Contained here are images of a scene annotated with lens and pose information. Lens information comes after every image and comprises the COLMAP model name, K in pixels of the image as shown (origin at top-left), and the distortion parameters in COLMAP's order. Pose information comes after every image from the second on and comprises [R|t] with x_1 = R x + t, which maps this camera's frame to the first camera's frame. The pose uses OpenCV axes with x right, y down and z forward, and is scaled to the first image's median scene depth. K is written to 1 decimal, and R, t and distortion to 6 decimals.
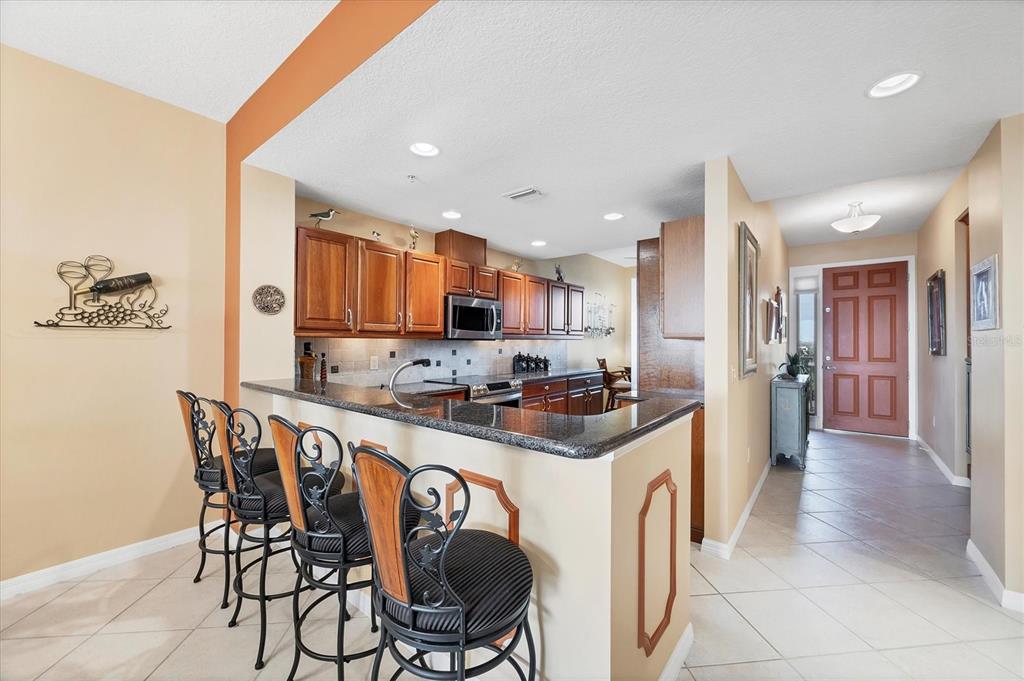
lens RADIAL K [[397.0, 0, 507.6], [0, 397.0, 337.4], [0, 0, 1]] dist [-0.001934, -0.000274]
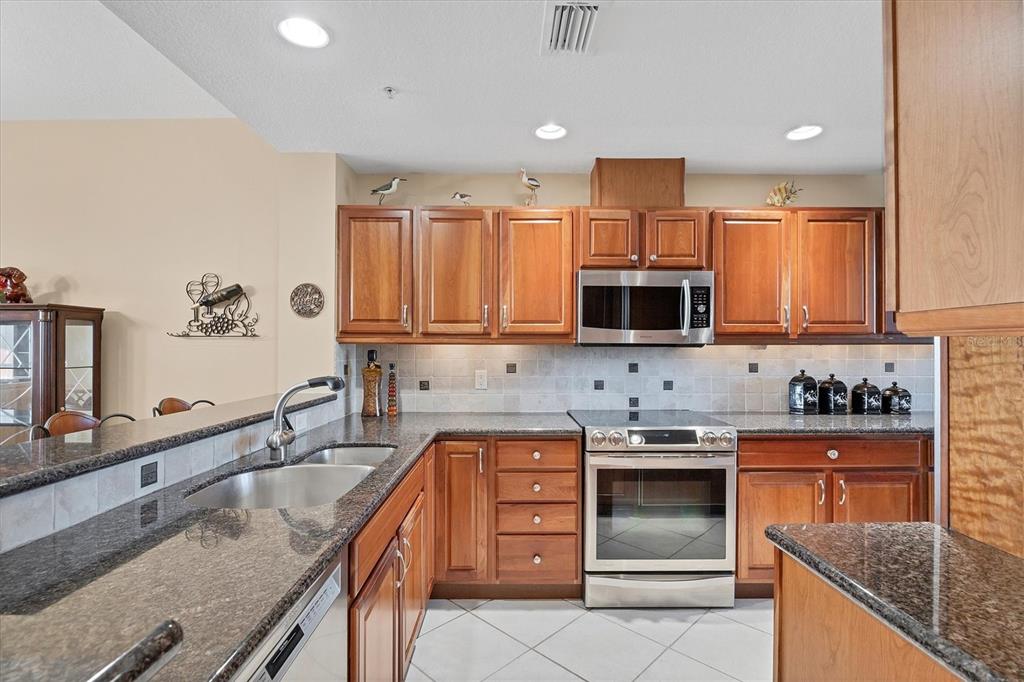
lens RADIAL K [[470.8, 0, 512.0], [0, 470.8, 341.0], [0, 0, 1]] dist [-0.002661, 0.000365]
pose [[0.640182, -0.014301, -0.768090, 0.415202], [0.008573, 0.999897, -0.011471, 0.007743], [0.768175, 0.000759, 0.640239, 0.611389]]
